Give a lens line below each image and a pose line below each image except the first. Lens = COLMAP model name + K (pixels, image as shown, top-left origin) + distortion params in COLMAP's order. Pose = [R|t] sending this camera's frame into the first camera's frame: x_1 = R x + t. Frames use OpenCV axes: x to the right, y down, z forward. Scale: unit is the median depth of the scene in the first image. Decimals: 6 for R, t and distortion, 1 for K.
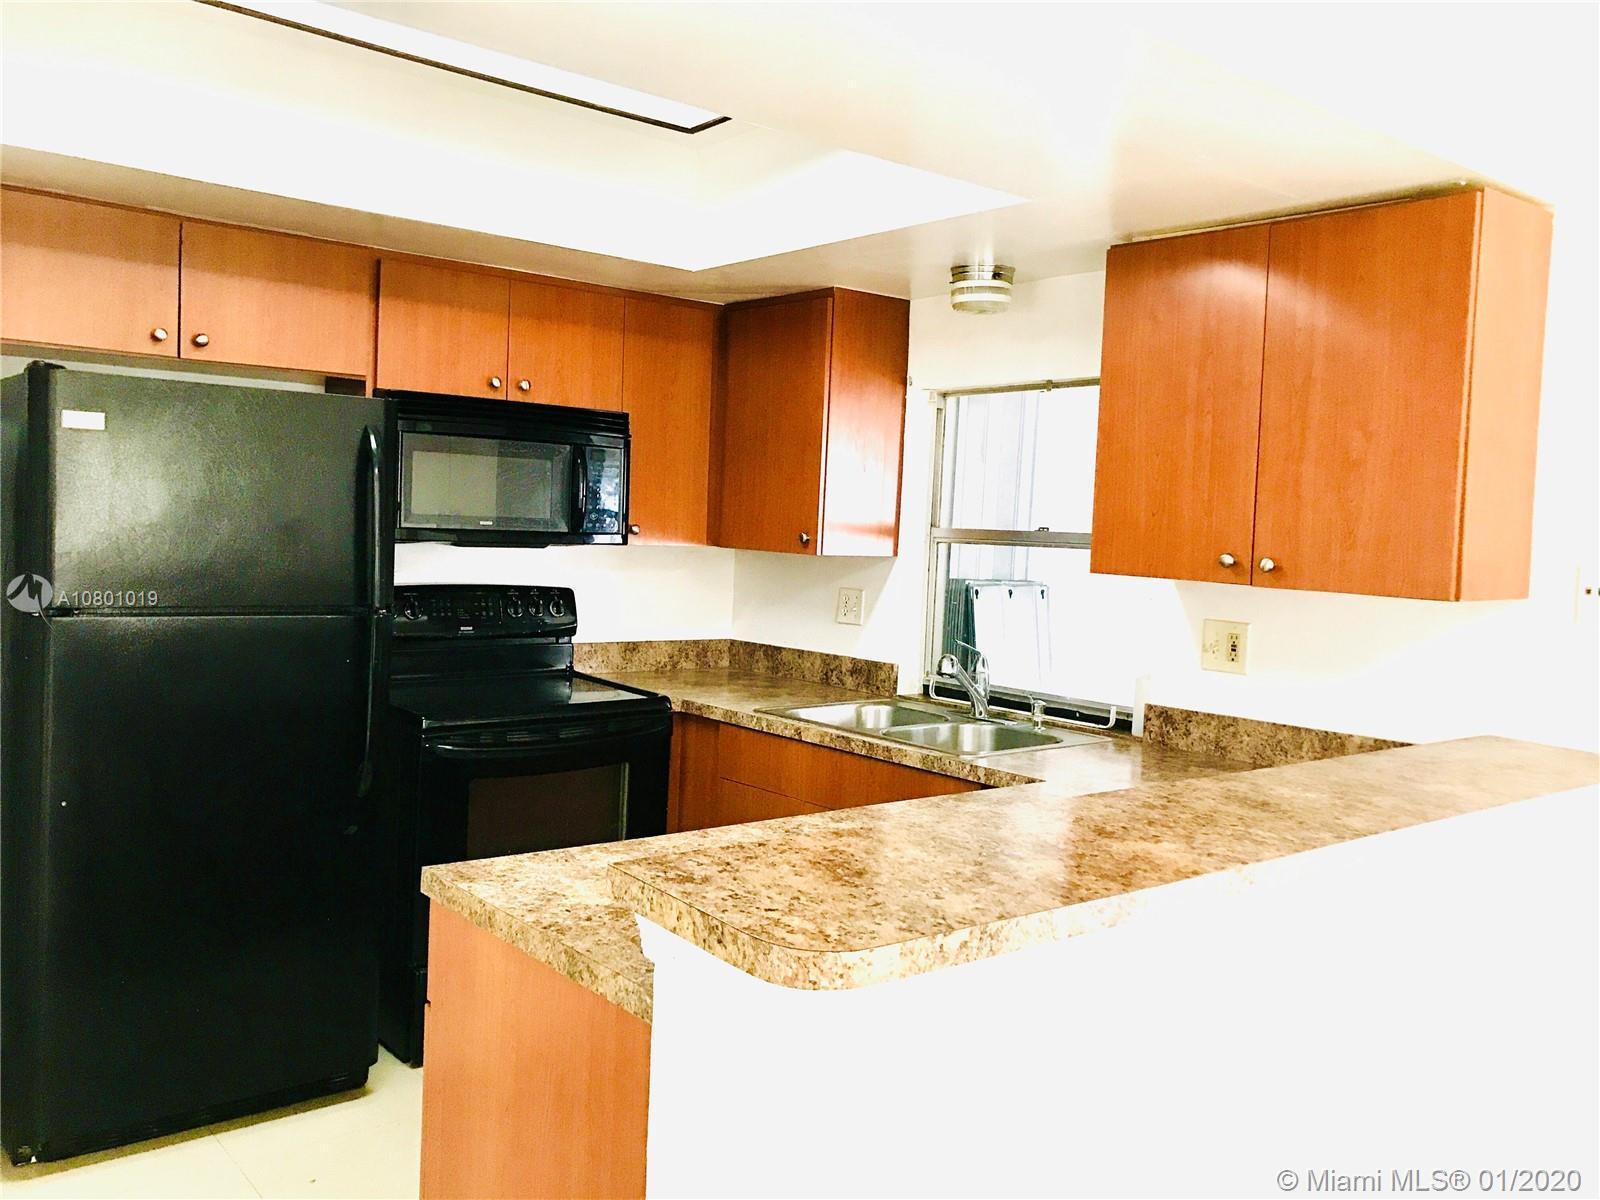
lens RADIAL K [[1303.7, 0, 800.0], [0, 1303.7, 600.0], [0, 0, 1]] dist [0.024668, -0.000287]
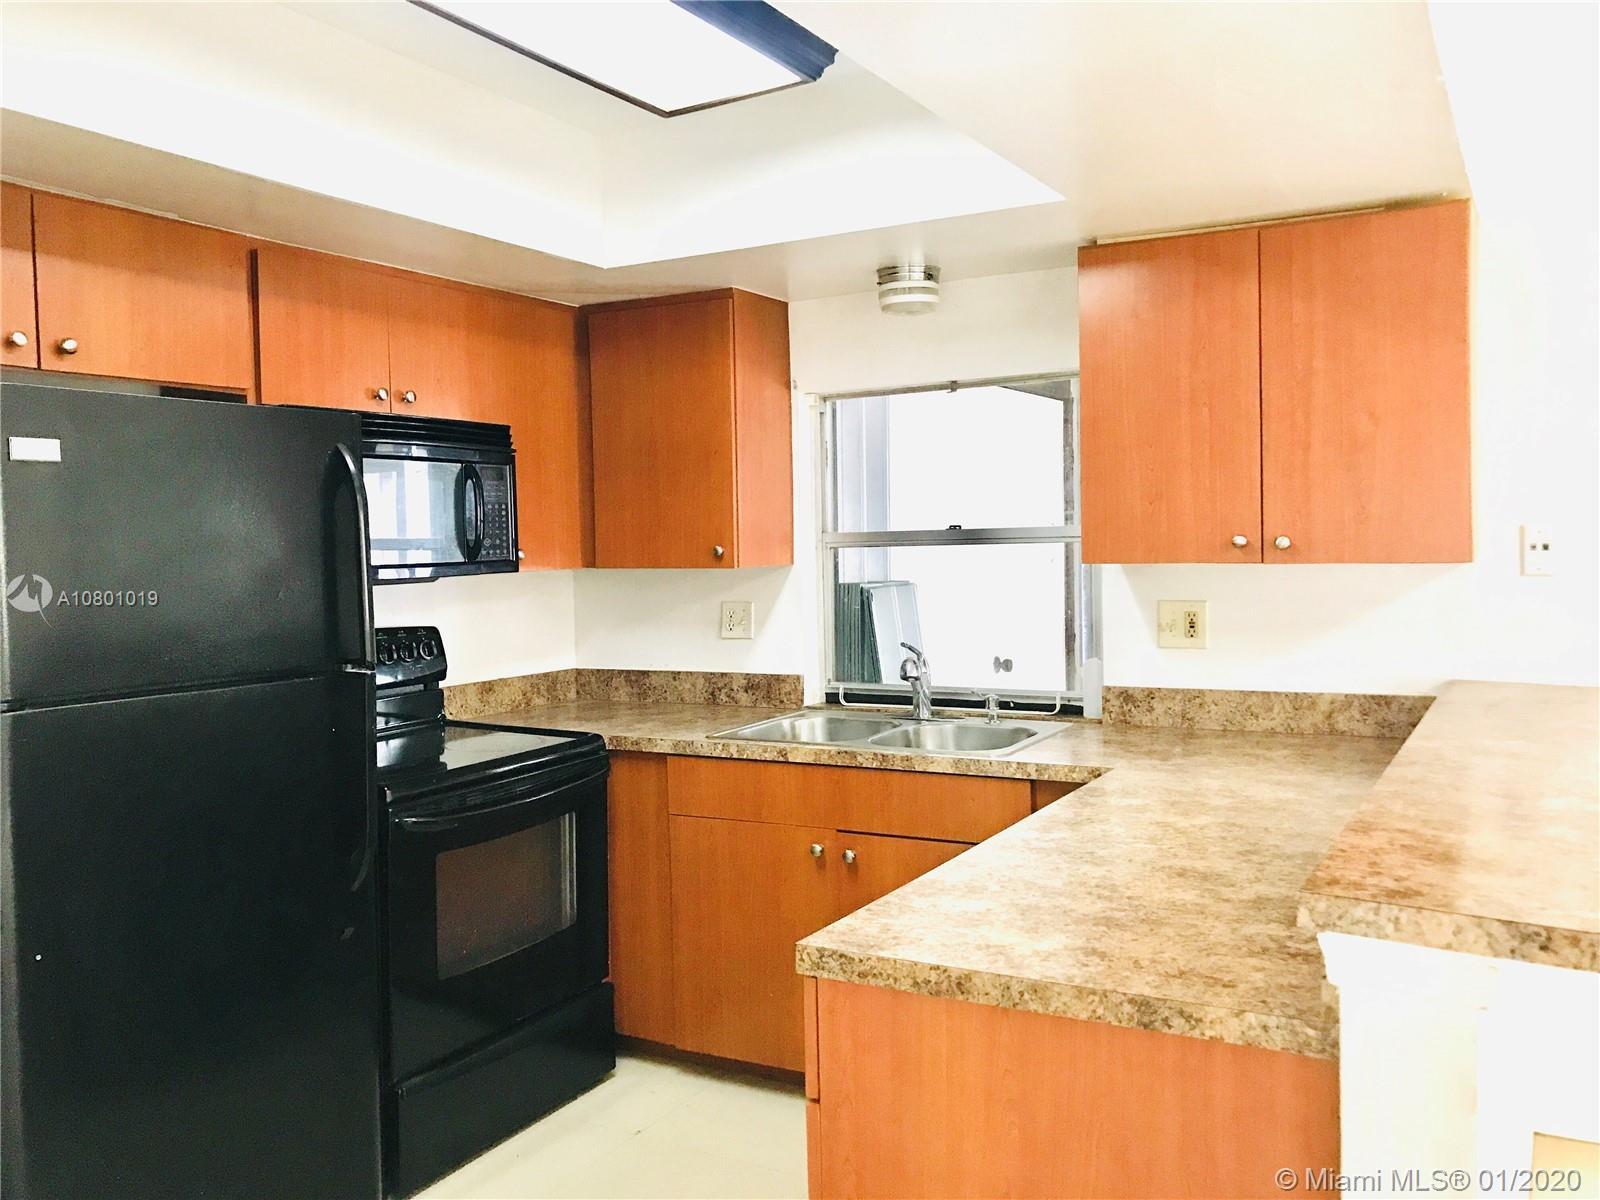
lens RADIAL K [[1303.7, 0, 800.0], [0, 1303.7, 600.0], [0, 0, 1]] dist [0.024668, -0.000287]
pose [[0.931029, -0.077916, 0.356530, -0.313688], [0.081325, 0.996673, 0.005443, -0.014086], [-0.355767, 0.023927, 0.934268, 0.103427]]
